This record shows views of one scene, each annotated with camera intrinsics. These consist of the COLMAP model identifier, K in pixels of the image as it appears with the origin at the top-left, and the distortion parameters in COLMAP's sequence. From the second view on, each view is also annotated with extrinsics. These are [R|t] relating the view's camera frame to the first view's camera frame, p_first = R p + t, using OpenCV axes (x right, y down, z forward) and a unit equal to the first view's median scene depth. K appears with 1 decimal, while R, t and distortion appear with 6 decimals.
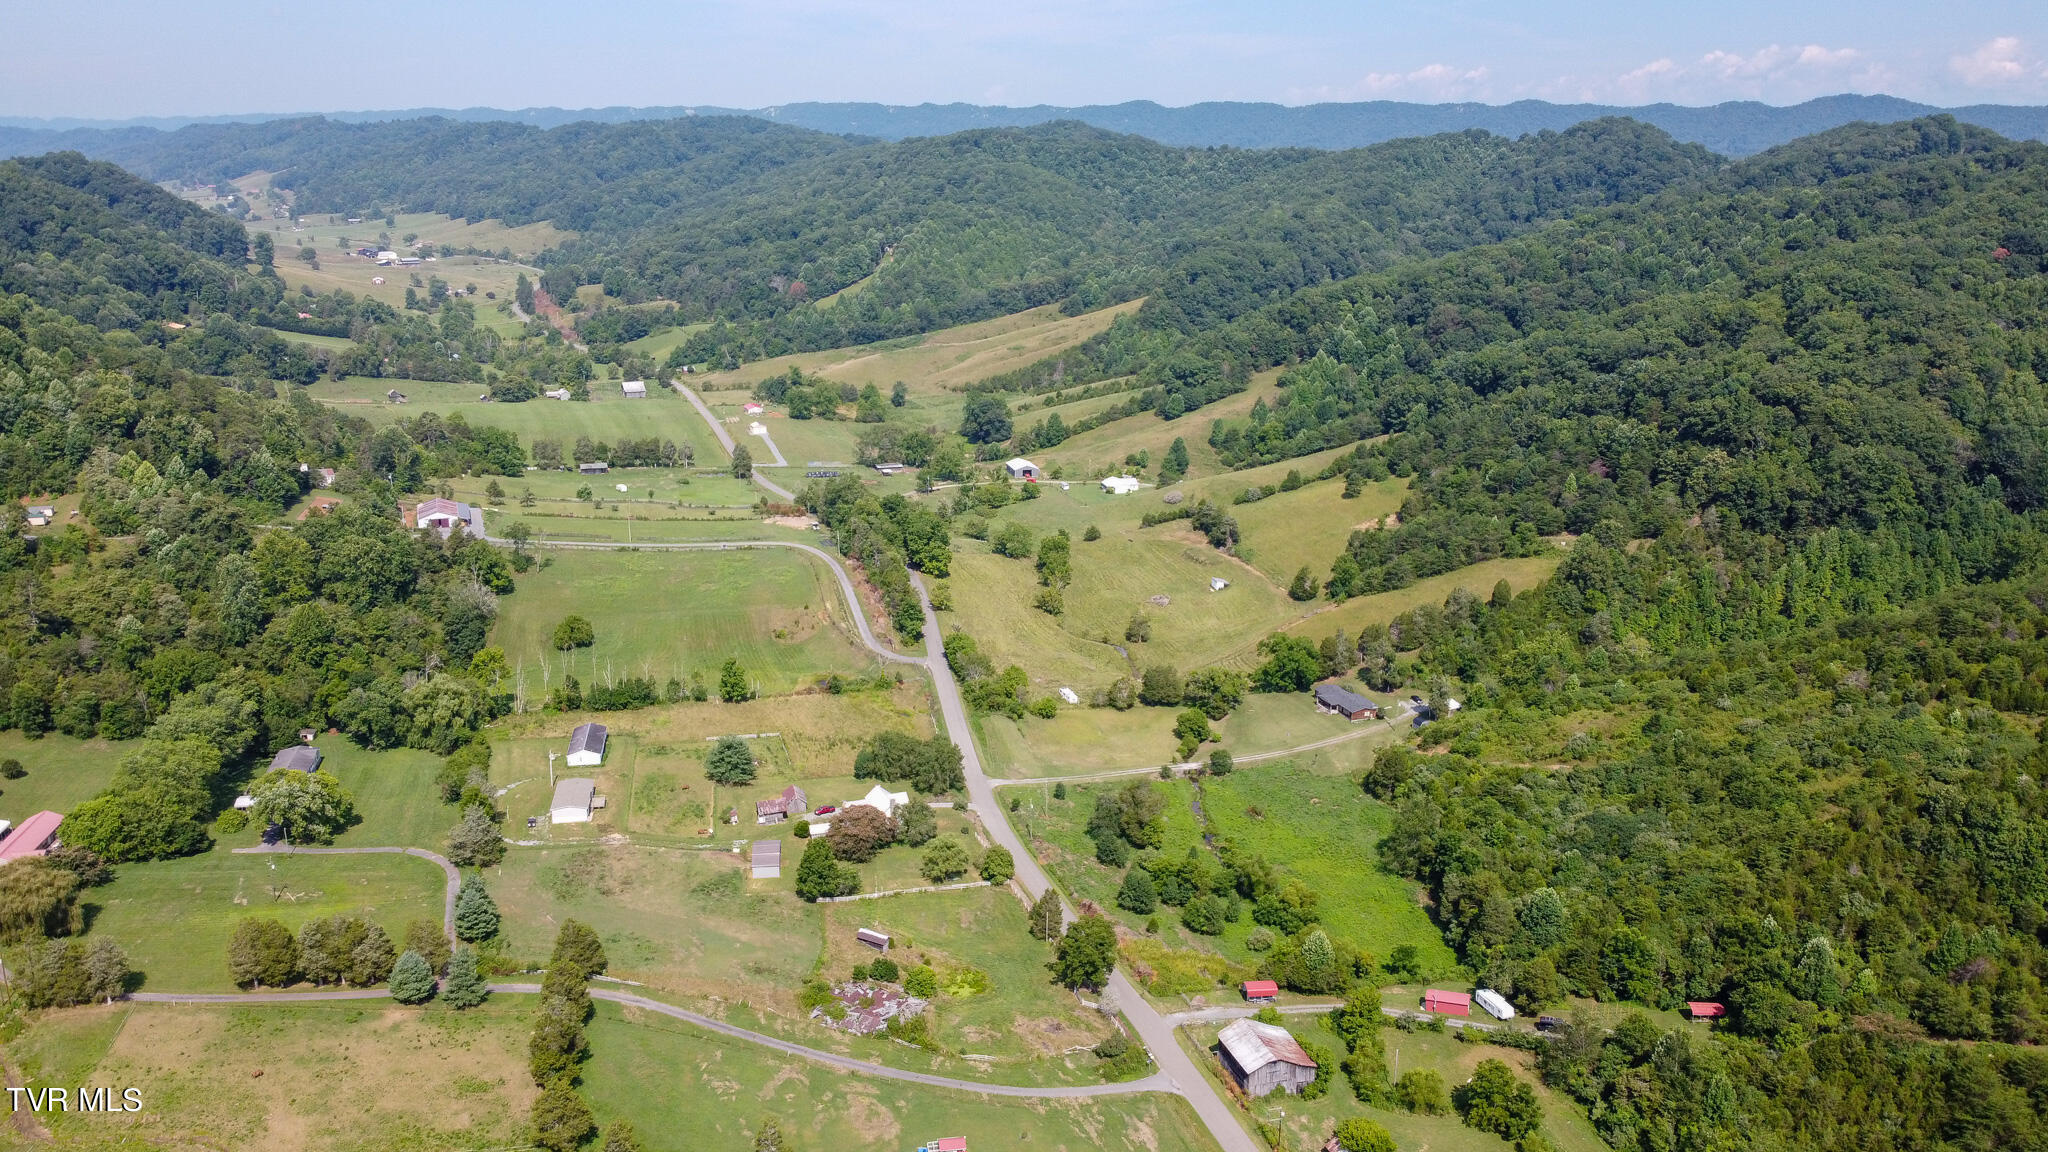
lens RADIAL K [[1551.4, 0, 1015.1], [0, 1551.4, 580.3], [0, 0, 1]] dist [-0.004227, 0.004448]
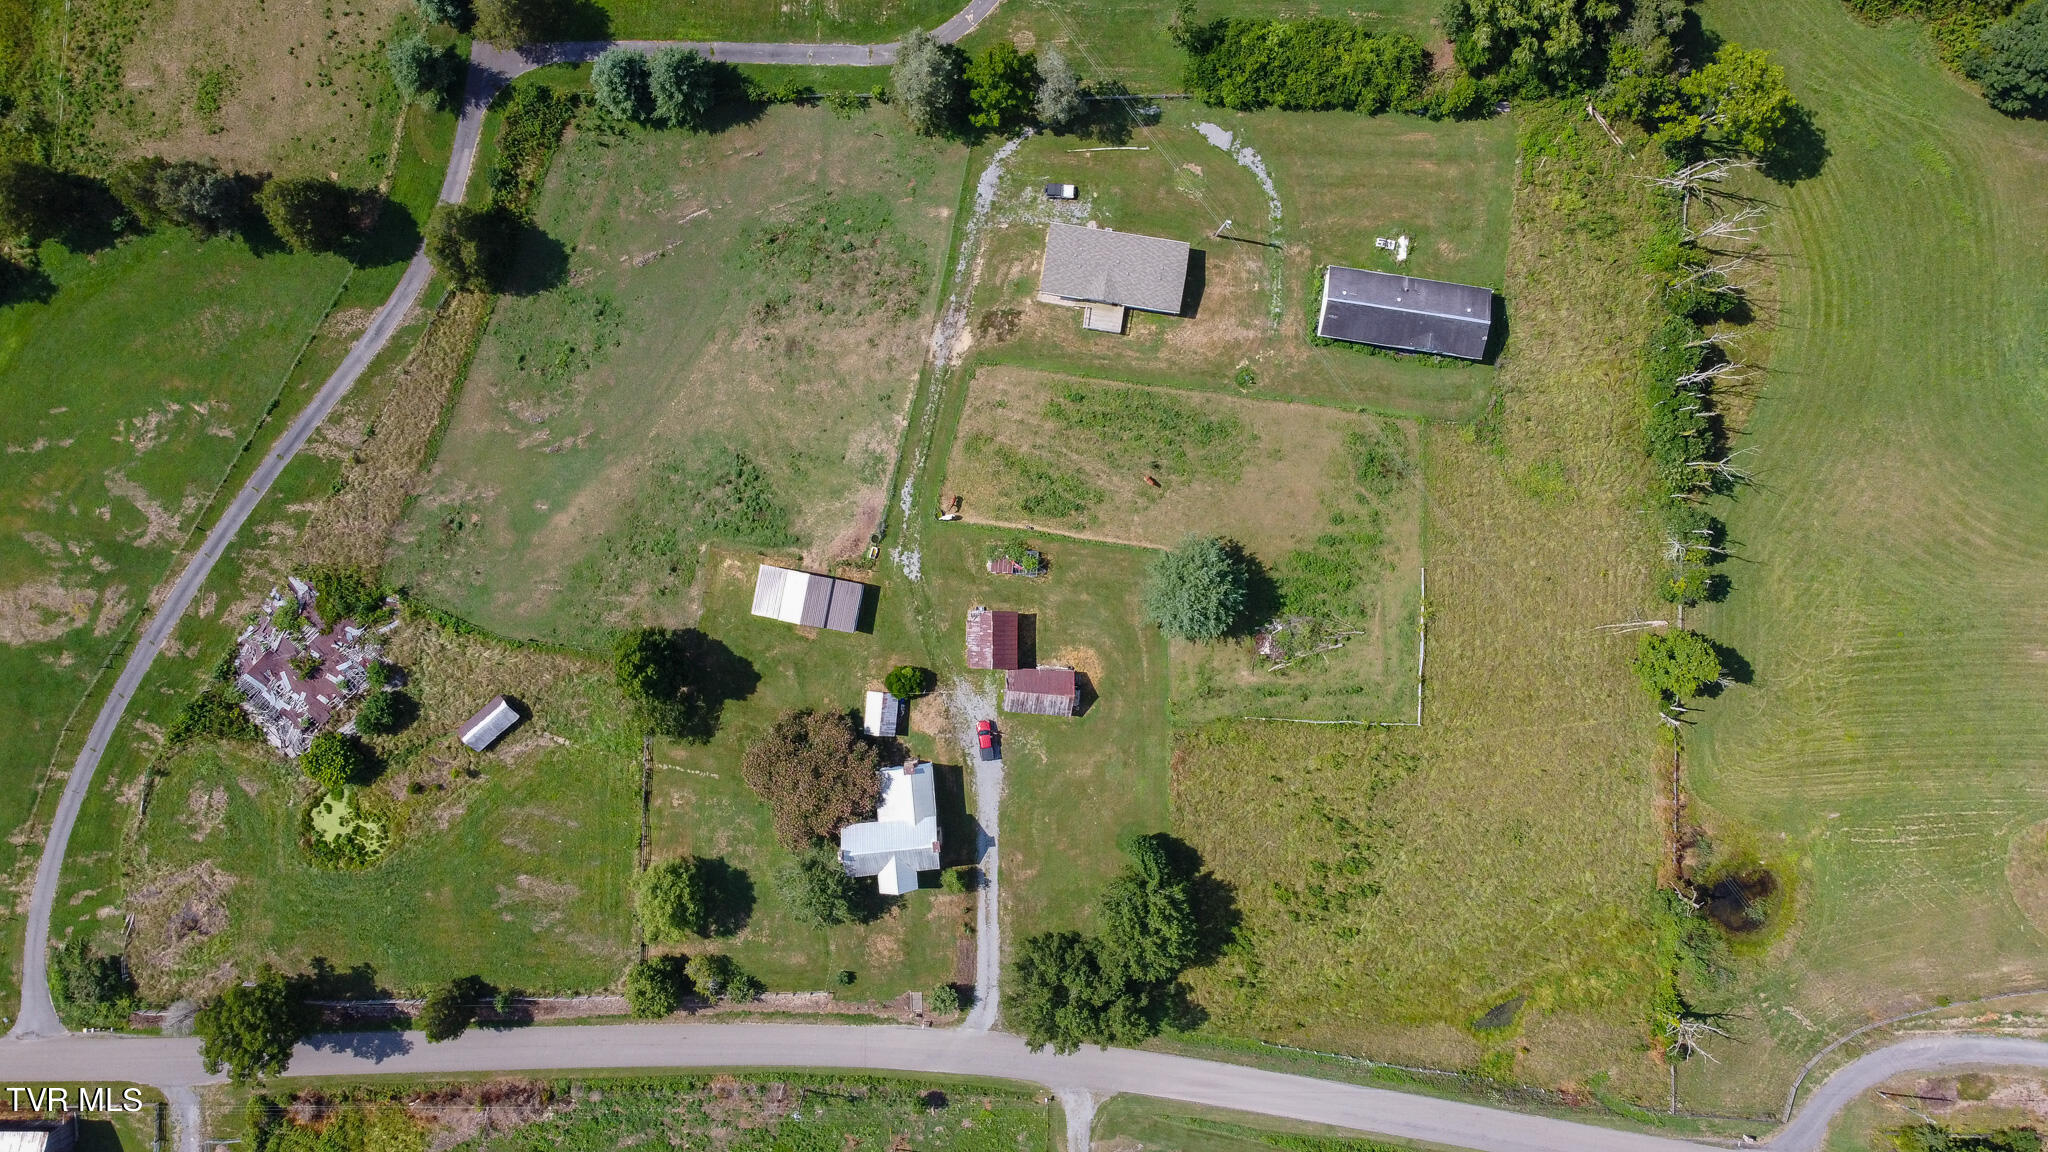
lens RADIAL K [[1551.4, 0, 1025.8], [0, 1551.4, 574.9], [0, 0, 1]] dist [-0.004227, 0.004448]
pose [[-0.309538, 0.950834, 0.010101, -0.191167], [-0.272479, -0.098871, 0.957068, -0.355062], [0.911011, 0.293497, 0.289686, 0.880418]]
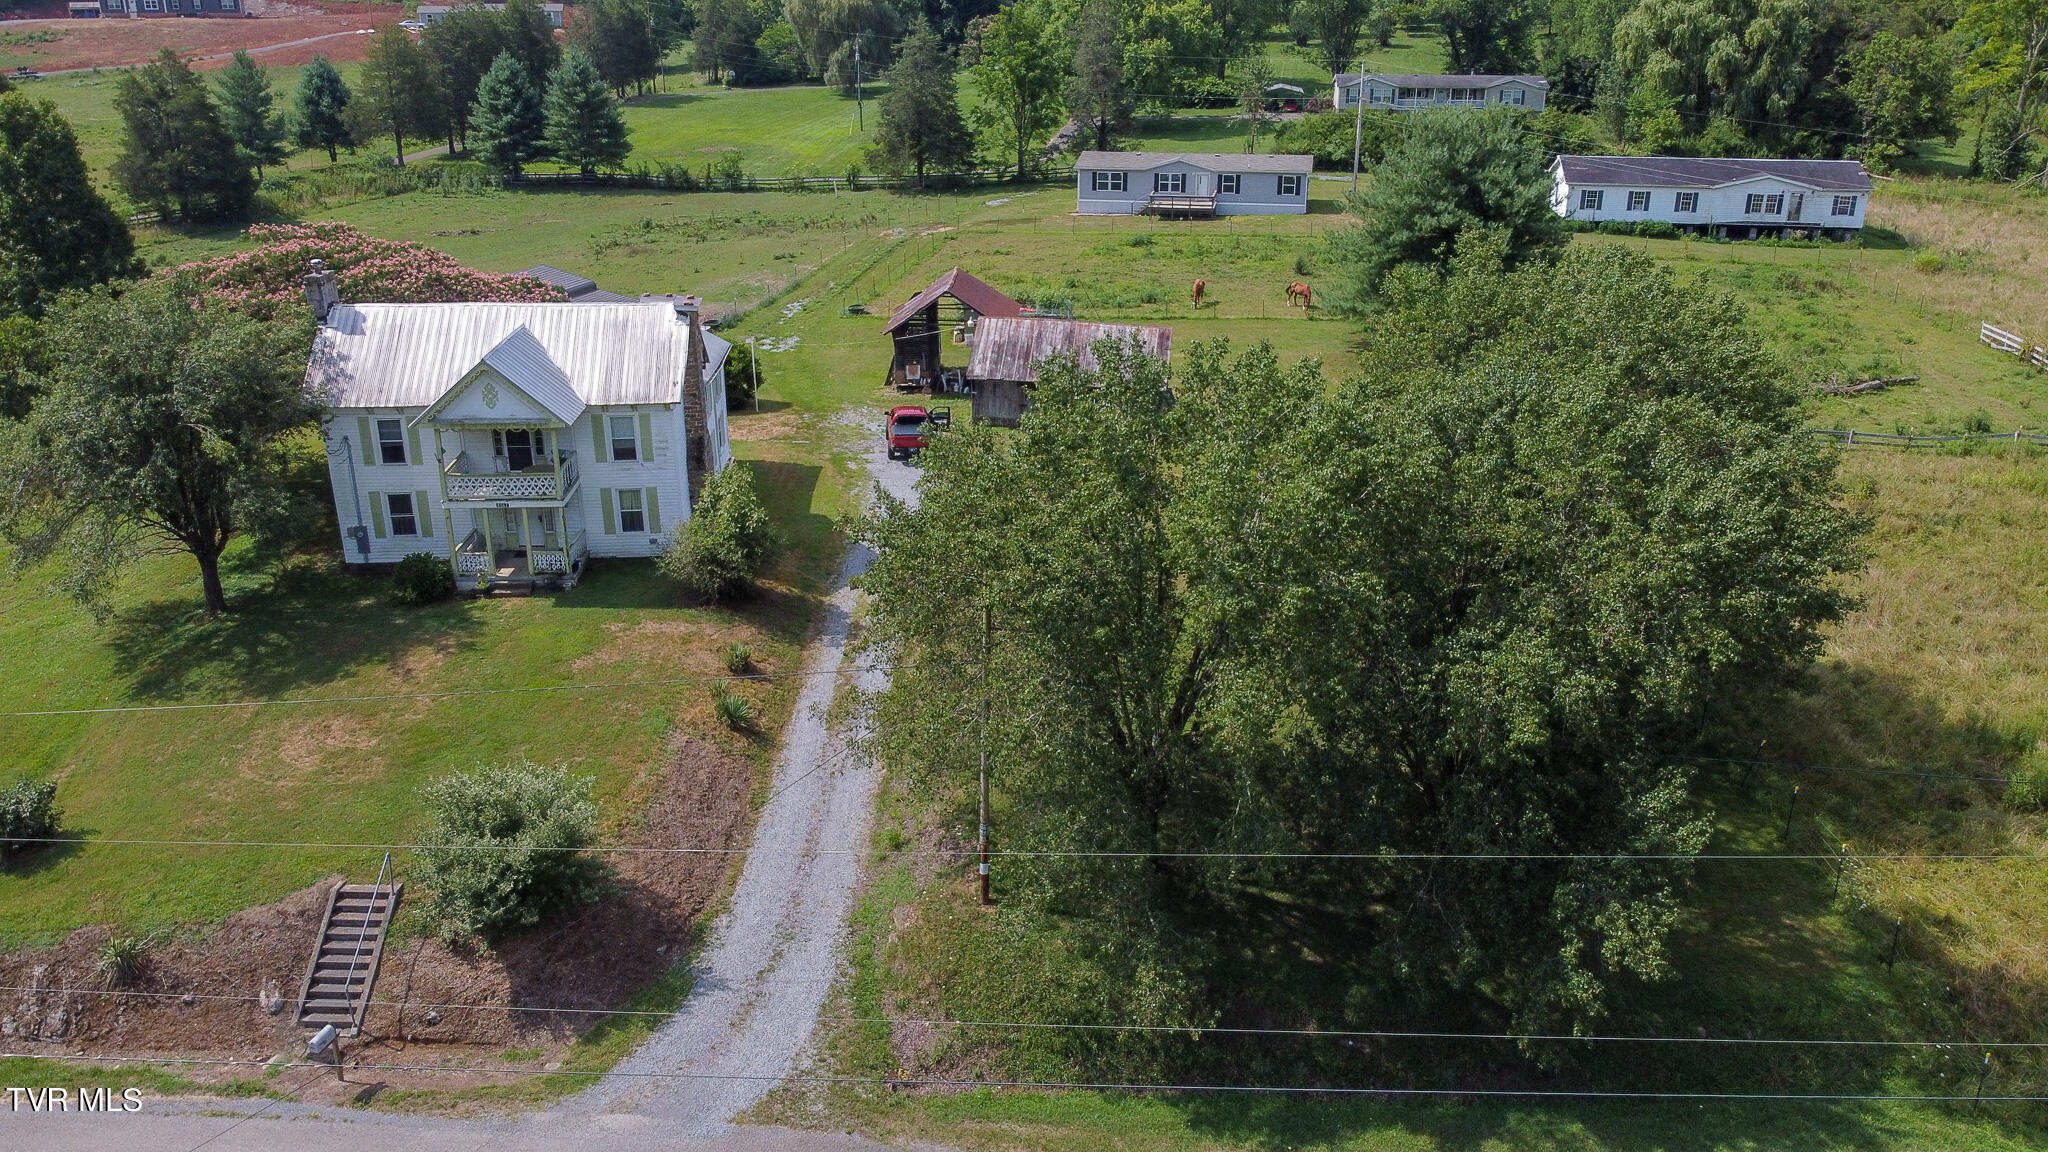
lens RADIAL K [[1551.4, 0, 1024.7], [0, 1551.4, 577.5], [0, 0, 1]] dist [-0.004227, 0.004448]
pose [[-0.337152, 0.323117, -0.884265, 0.028046], [-0.260083, 0.870738, 0.417338, 0.091996], [0.904812, 0.370689, -0.209534, 1.093633]]
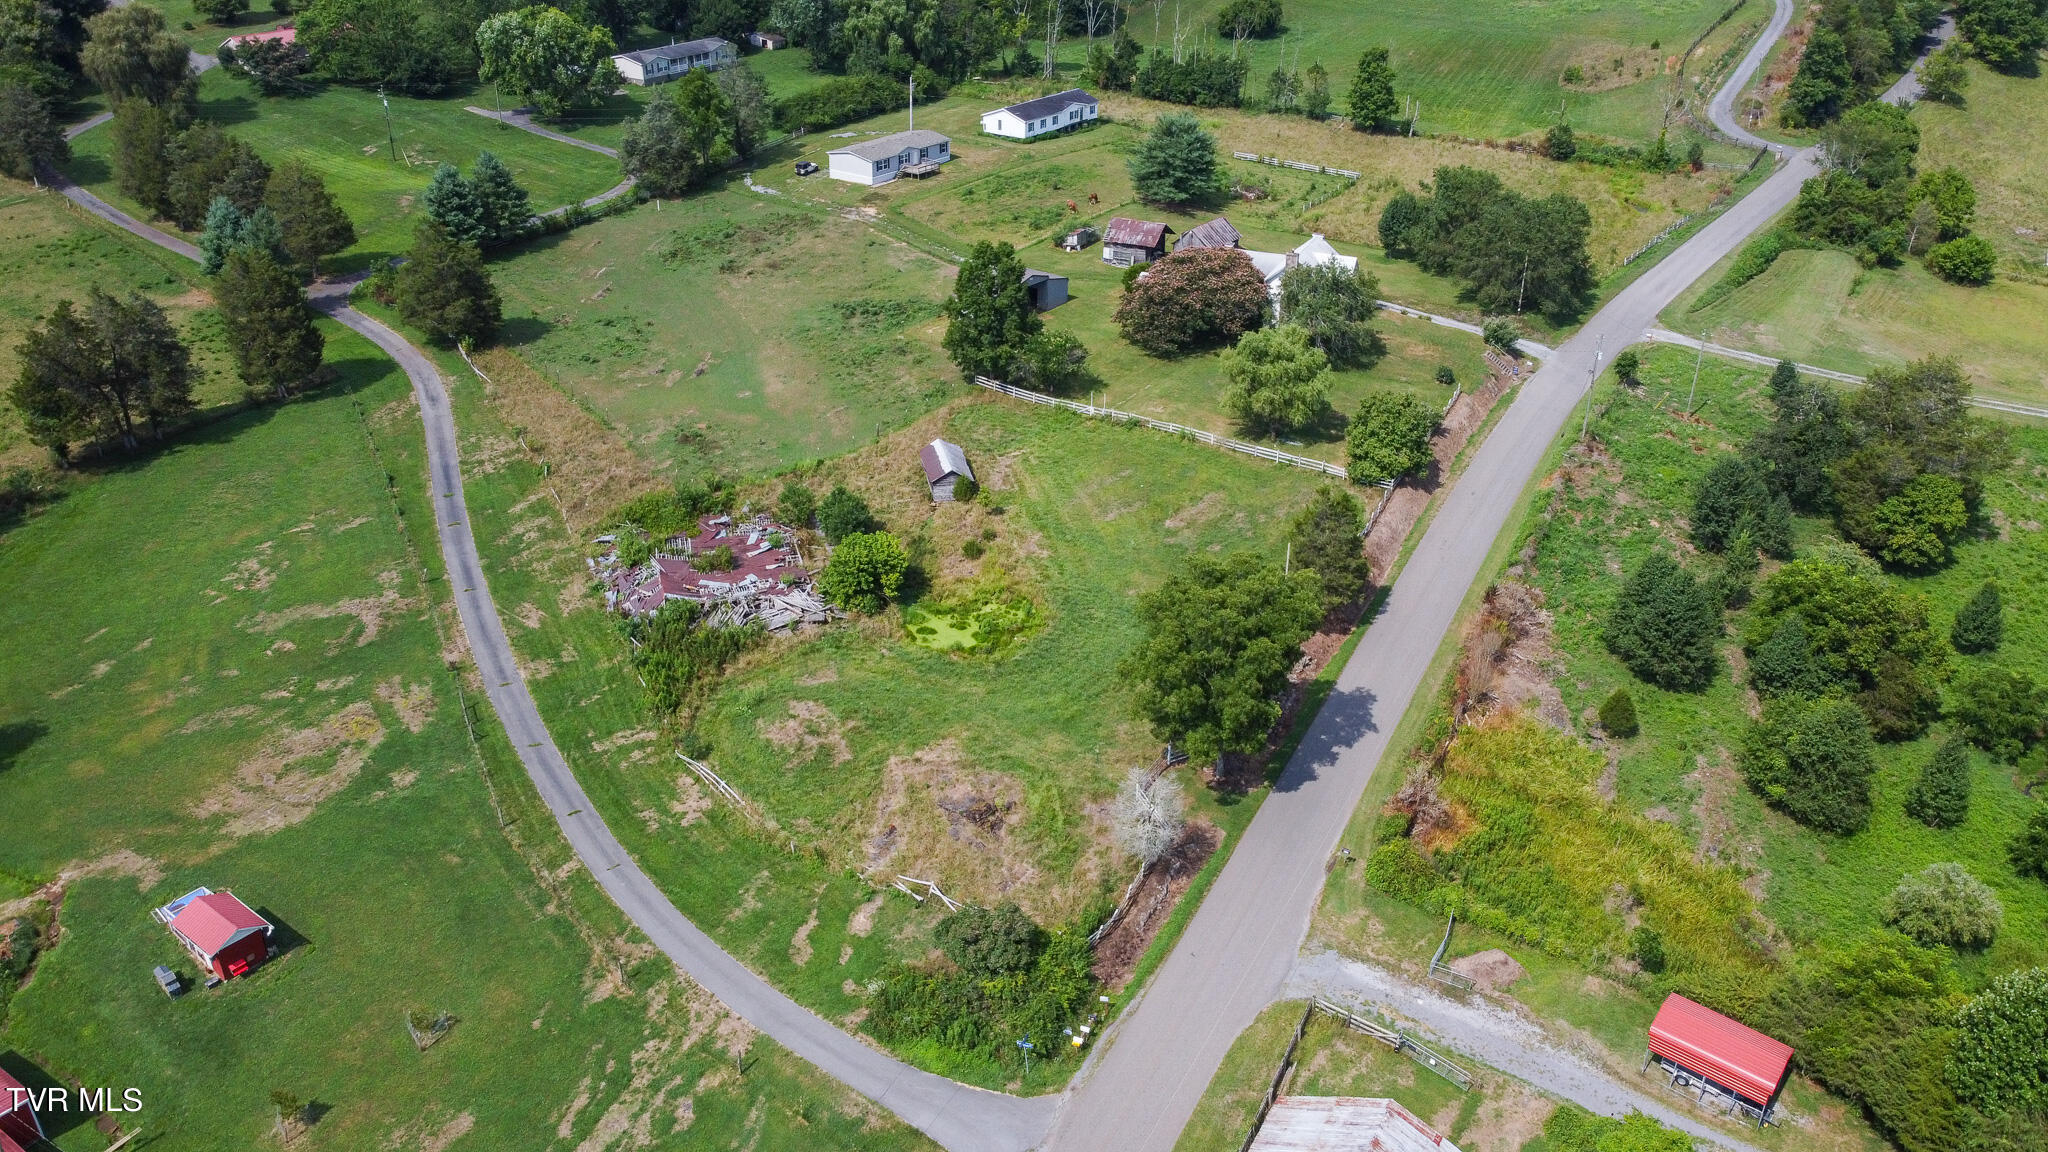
lens RADIAL K [[1551.4, 0, 1018.1], [0, 1551.4, 573.8], [0, 0, 1]] dist [-0.004227, 0.004448]
pose [[0.685656, 0.338418, -0.644476, 0.183418], [-0.197850, 0.938670, 0.282408, 0.117923], [0.700522, -0.066125, 0.710560, 0.625093]]
